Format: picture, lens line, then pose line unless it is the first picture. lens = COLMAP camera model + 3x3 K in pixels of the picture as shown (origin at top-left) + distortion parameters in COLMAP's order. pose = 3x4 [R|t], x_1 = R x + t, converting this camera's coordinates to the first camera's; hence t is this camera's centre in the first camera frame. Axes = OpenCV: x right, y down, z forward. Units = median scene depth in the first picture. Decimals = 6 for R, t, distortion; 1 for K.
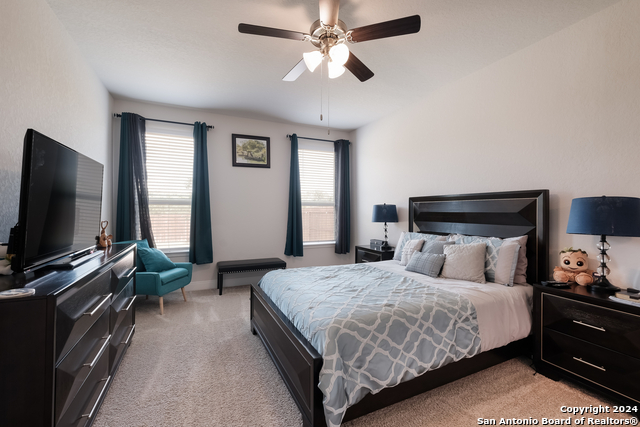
lens RADIAL K [[275.1, 0, 318.3], [0, 275.1, 213.5], [0, 0, 1]] dist [0.003946, -0.000077]
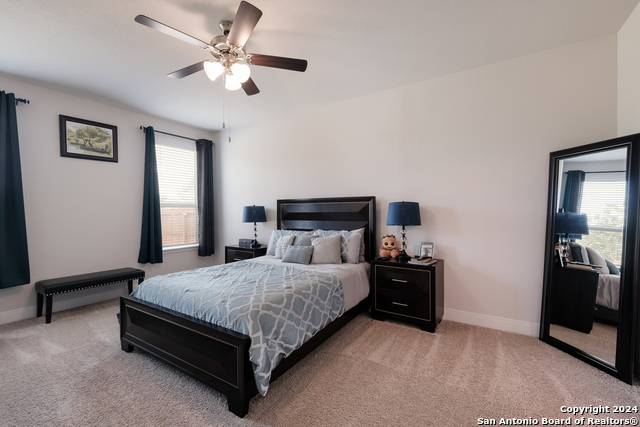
lens RADIAL K [[275.1, 0, 317.0], [0, 275.1, 213.6], [0, 0, 1]] dist [0.003946, -0.000077]
pose [[0.848101, -0.012530, 0.529686, -0.181253], [0.014022, 0.999901, 0.001202, 0.000148], [-0.529649, 0.006407, 0.848193, -0.077368]]
